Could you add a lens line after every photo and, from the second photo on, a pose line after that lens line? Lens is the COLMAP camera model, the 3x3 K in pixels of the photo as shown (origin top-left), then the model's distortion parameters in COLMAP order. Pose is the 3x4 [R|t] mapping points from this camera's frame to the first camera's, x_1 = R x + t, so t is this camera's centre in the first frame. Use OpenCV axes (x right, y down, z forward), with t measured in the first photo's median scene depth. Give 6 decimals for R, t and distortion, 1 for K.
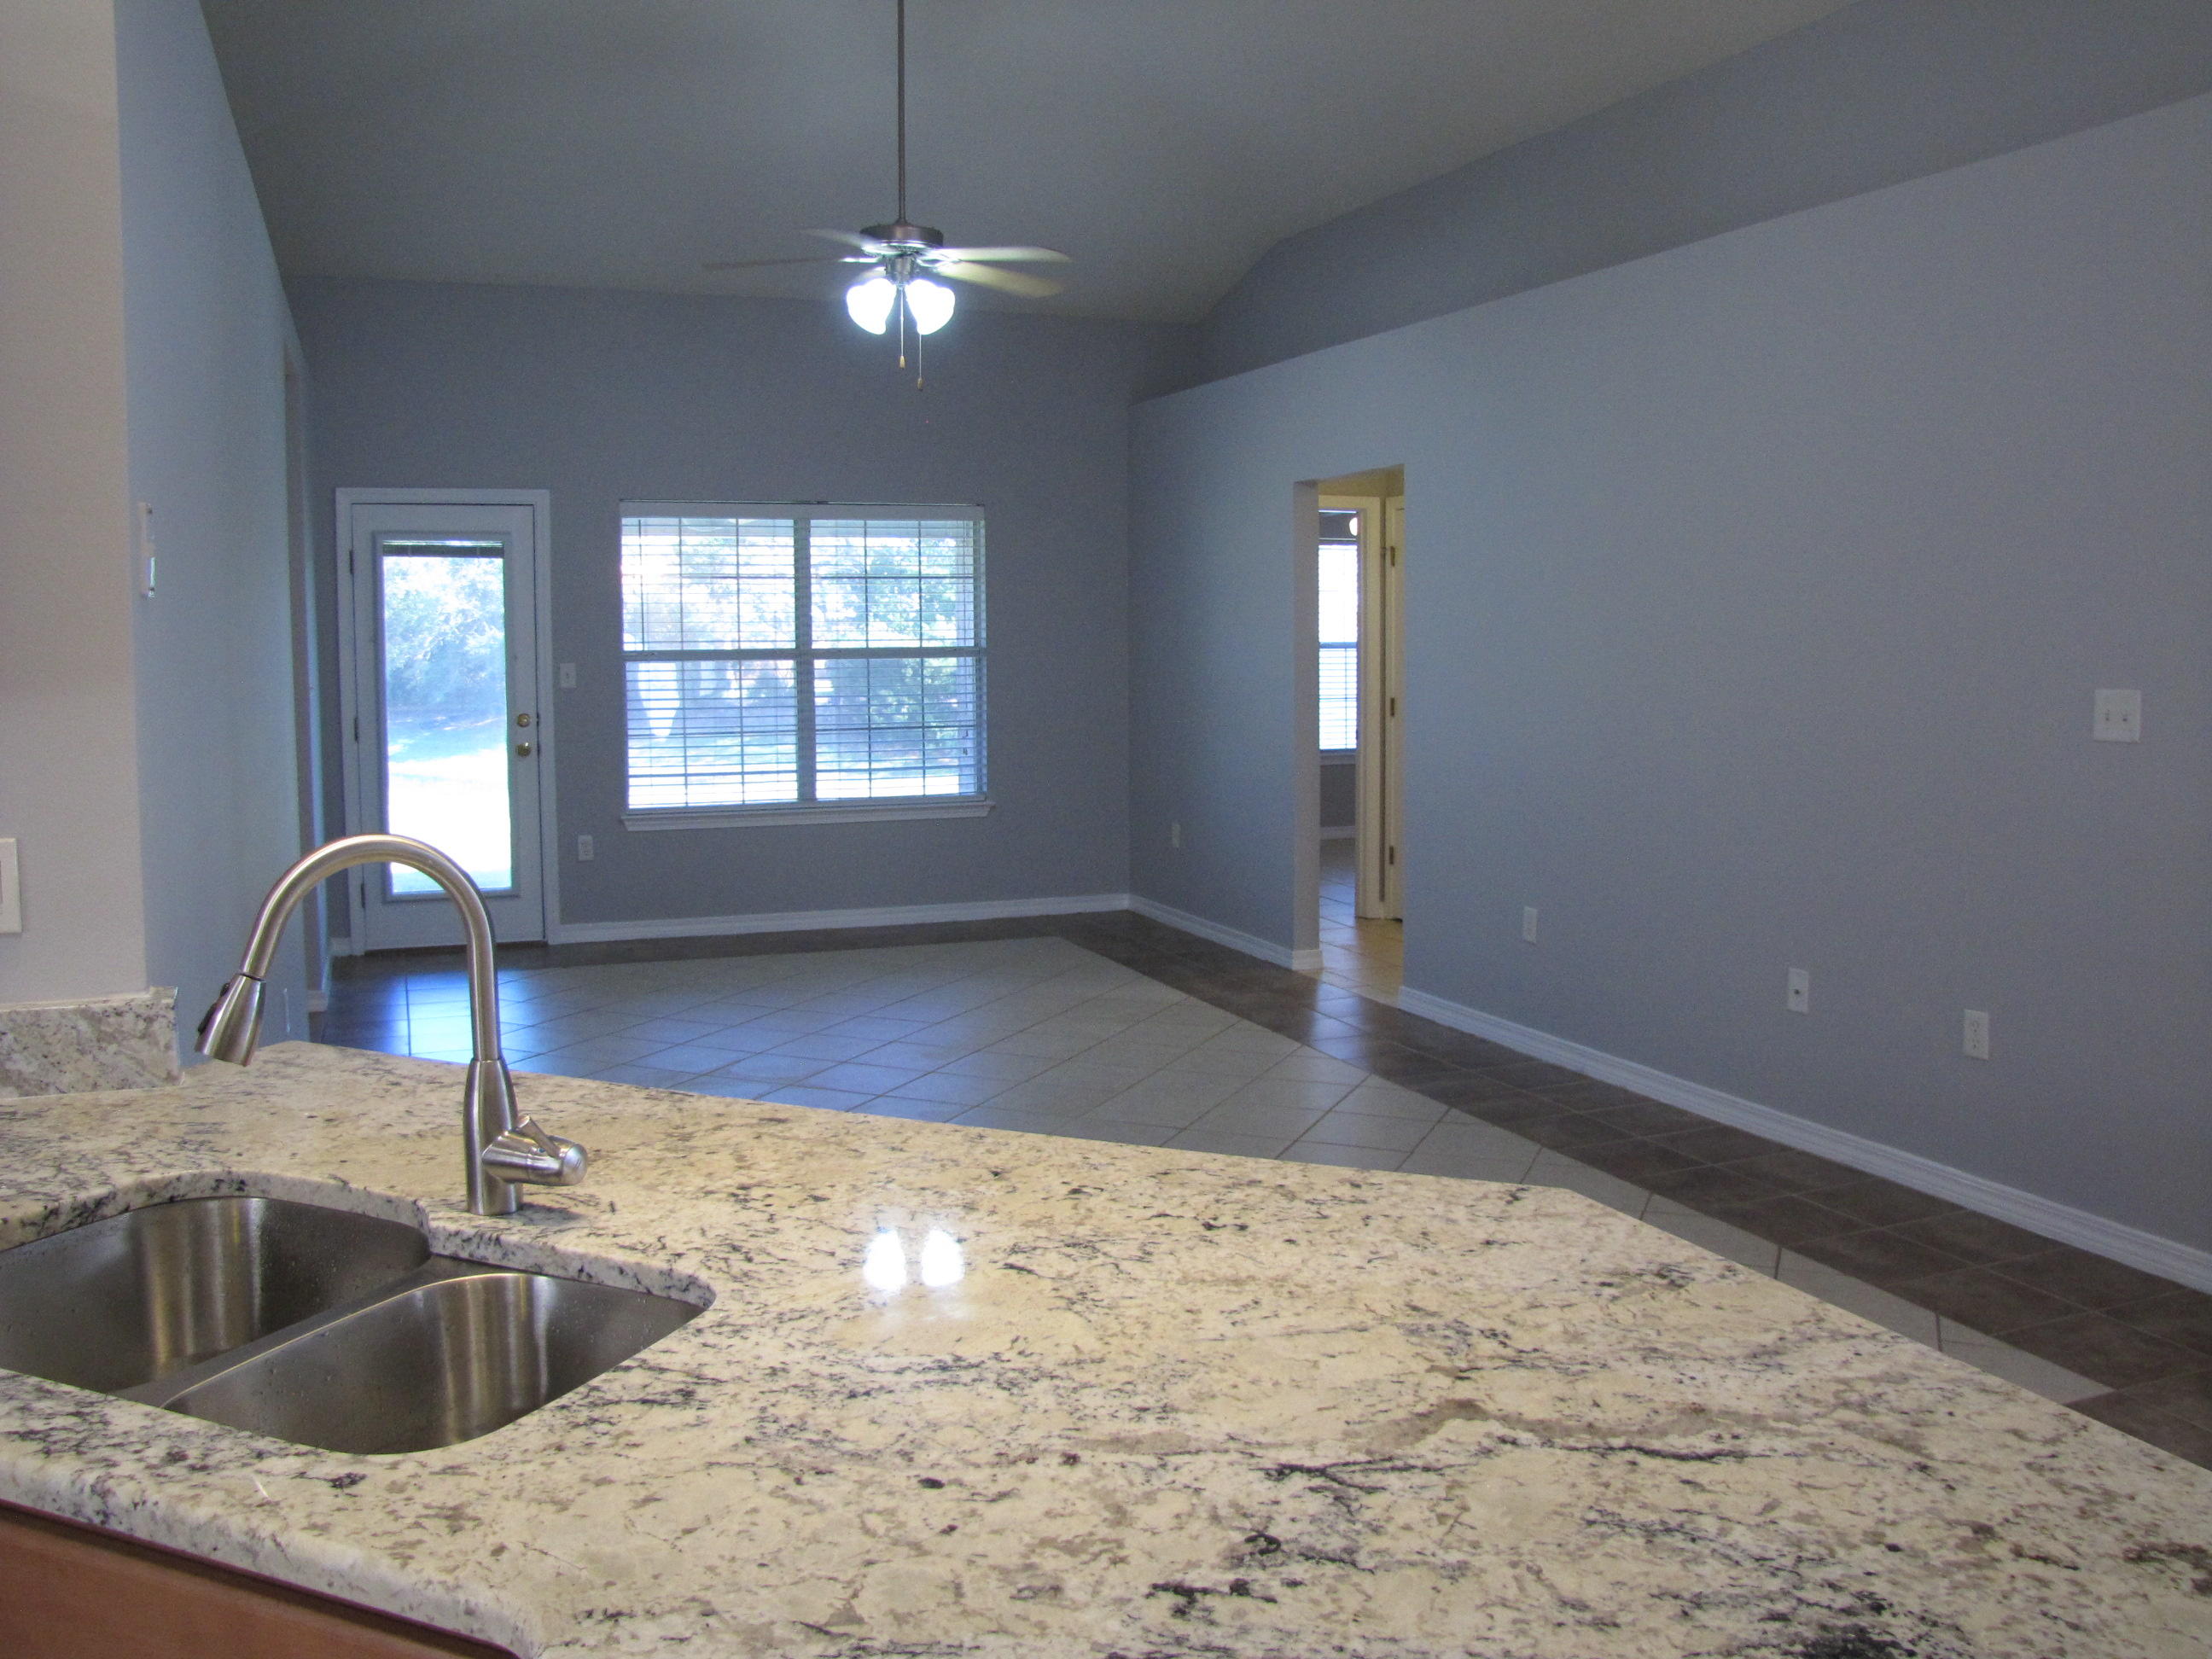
lens RADIAL K [[1844.0, 0, 1111.0], [0, 1844.0, 821.3], [0, 0, 1]] dist [-0.184934, 0.160614]
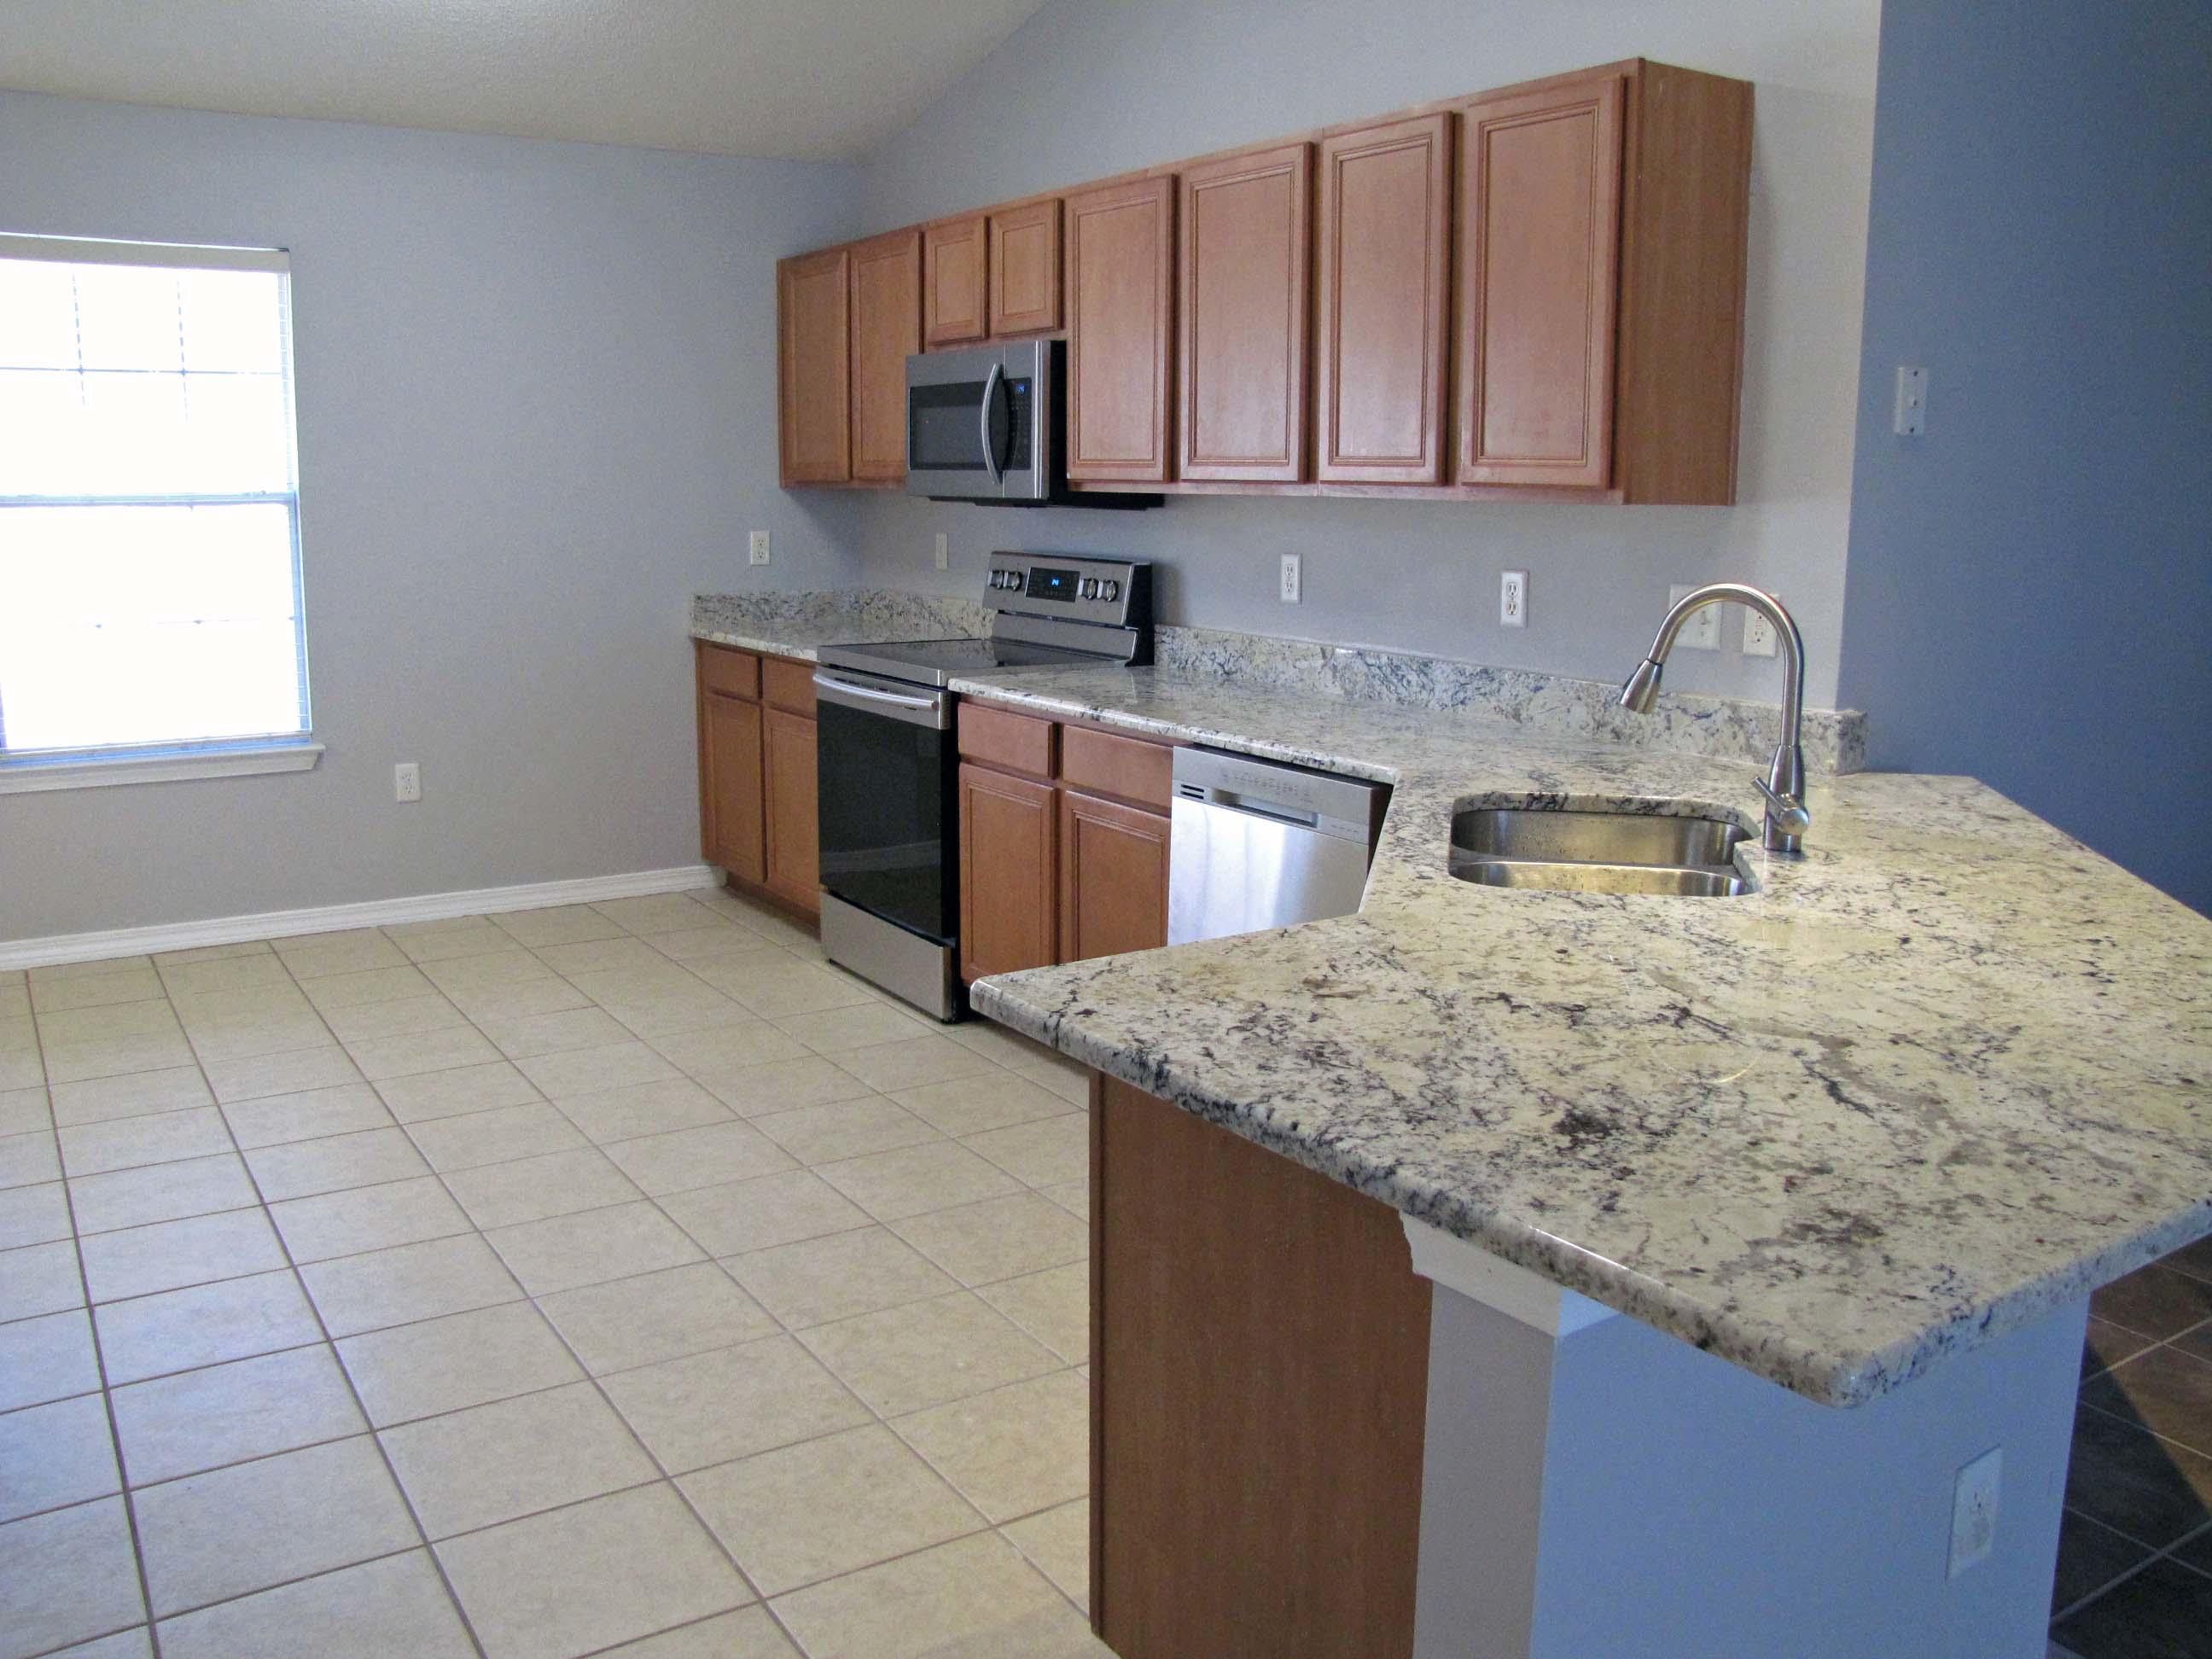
lens RADIAL K [[1844.0, 0, 1099.5], [0, 1844.0, 819.9], [0, 0, 1]] dist [-0.184934, 0.160614]
pose [[0.190591, 0.183421, -0.964381, 0.942218], [-0.104928, 0.980568, 0.165763, 0.005305], [0.976046, 0.069598, 0.206134, 0.139962]]
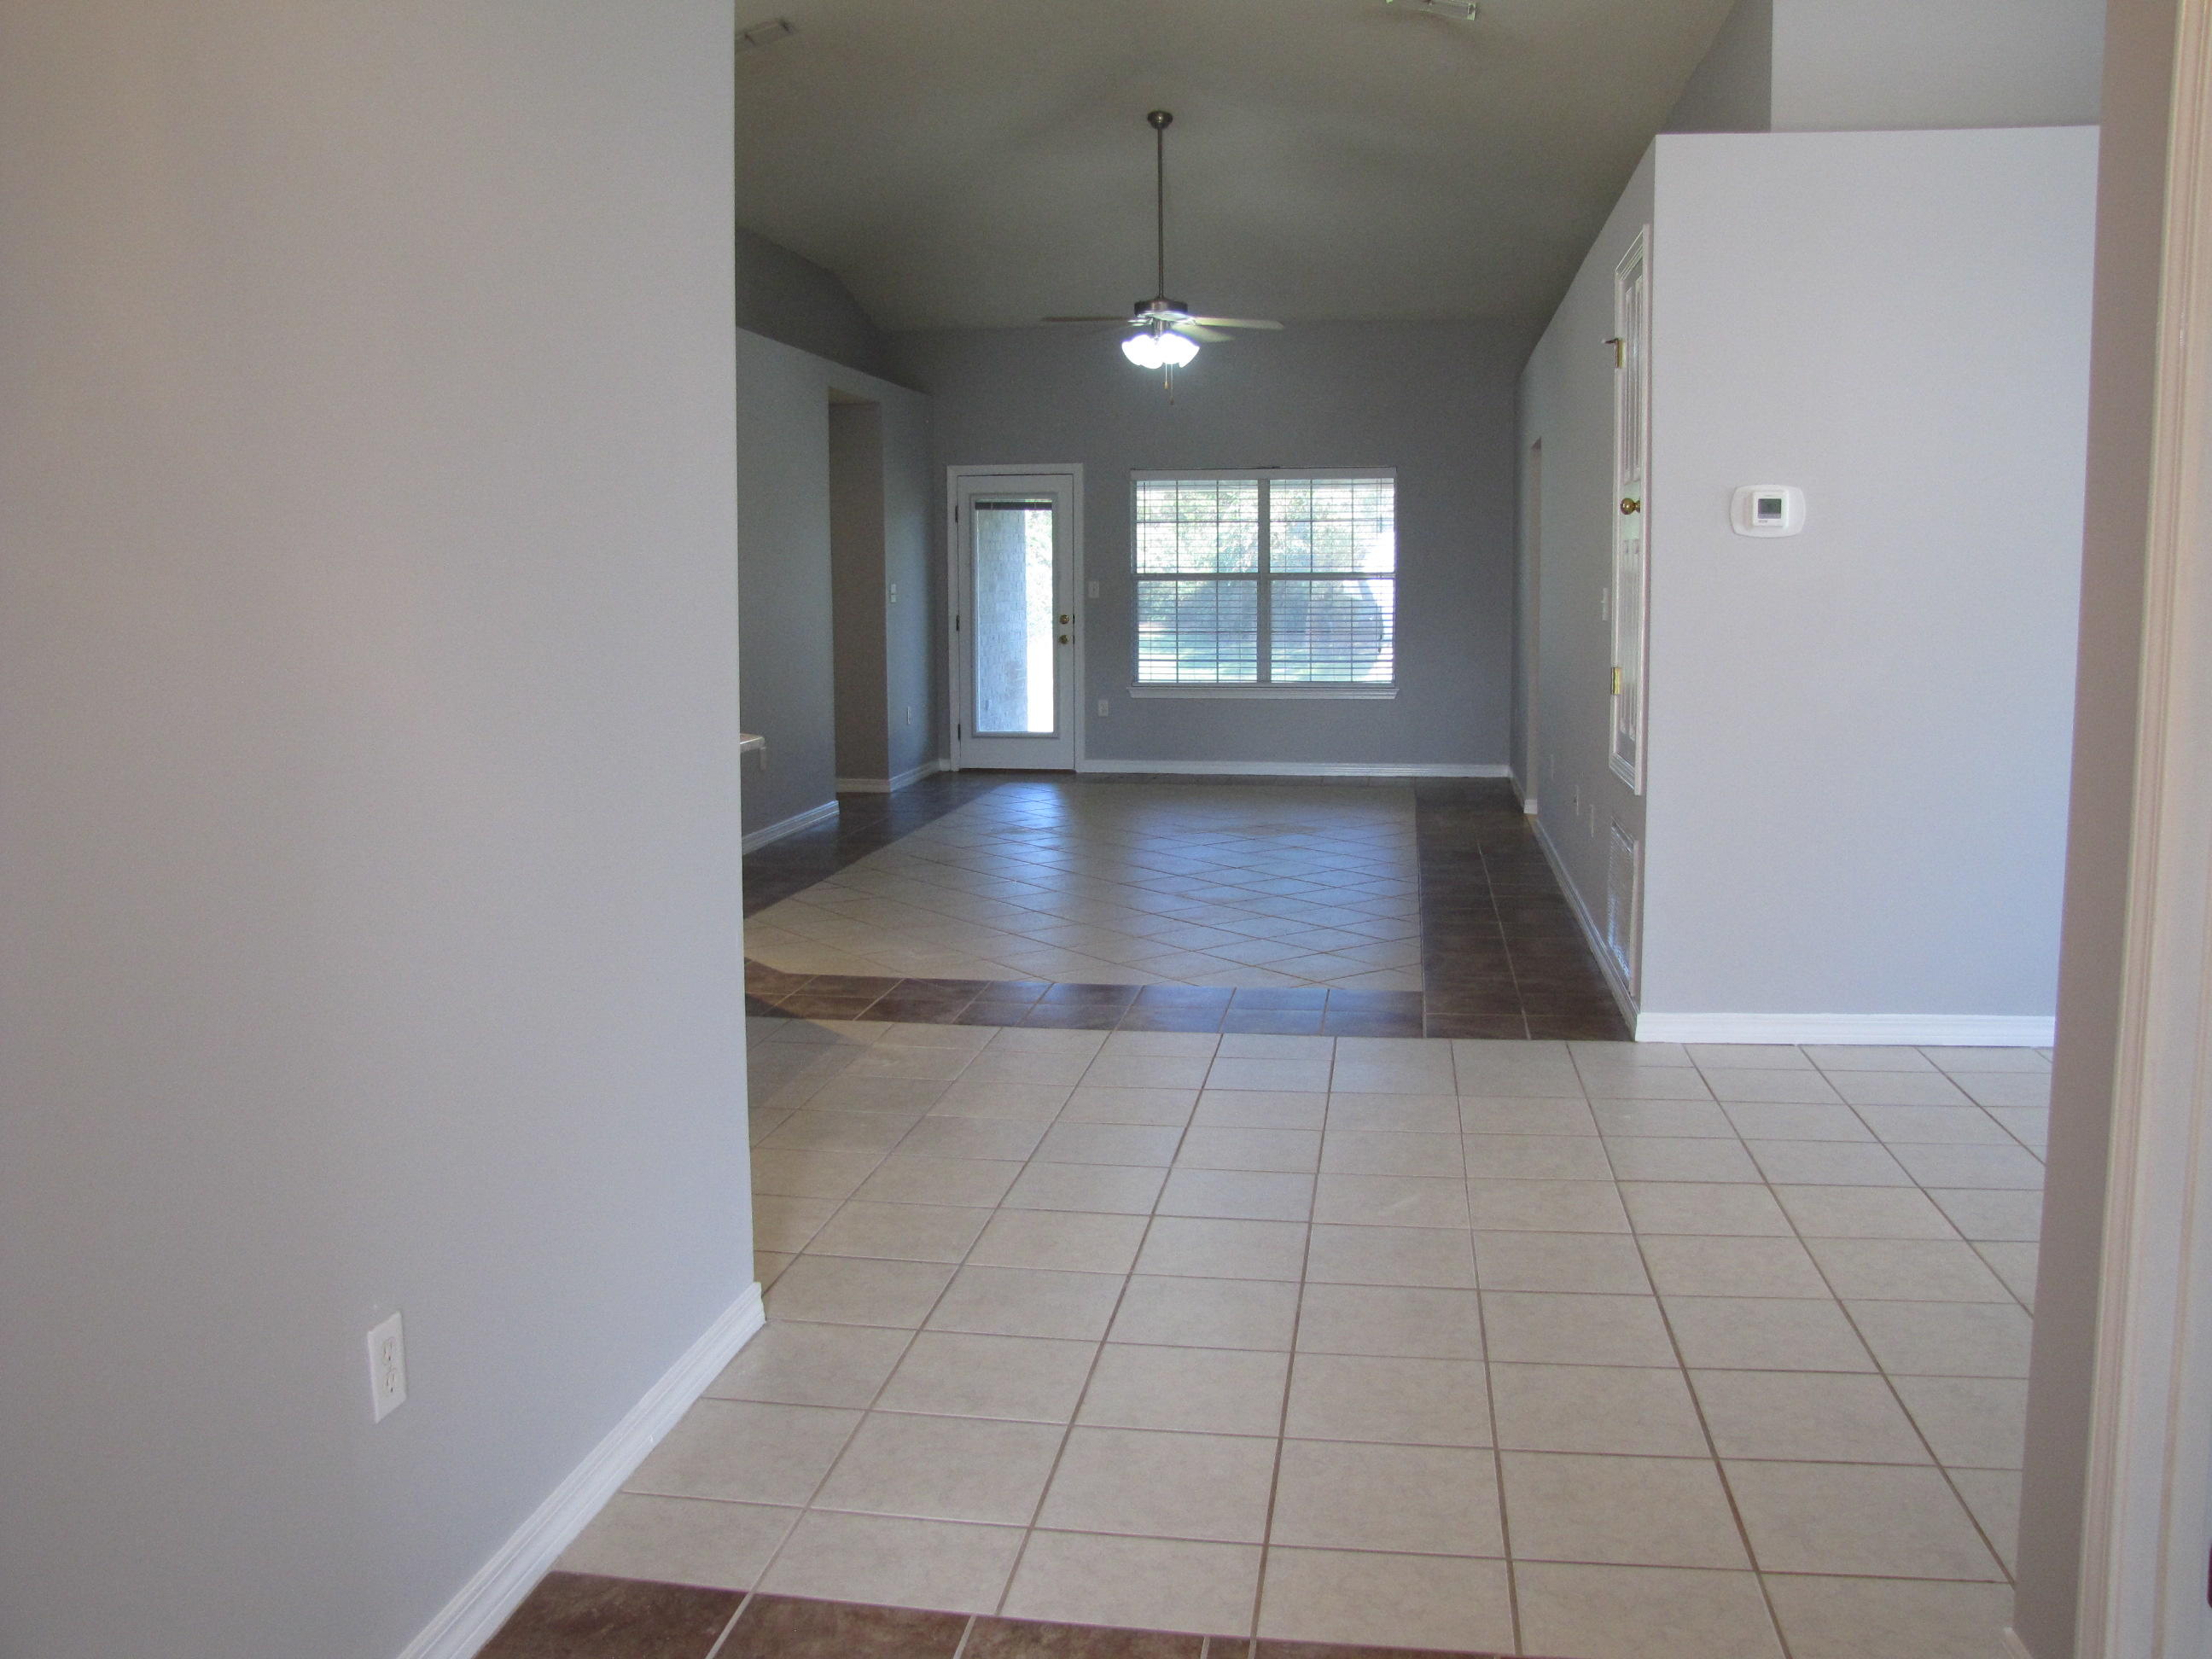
lens RADIAL K [[1844.0, 0, 1122.3], [0, 1844.0, 824.2], [0, 0, 1]] dist [-0.184934, 0.160614]
pose [[0.861248, 0.066383, -0.503830, 2.301270], [-0.047716, 0.997615, 0.049878, 0.161963], [0.505940, -0.018917, 0.862361, -1.315346]]
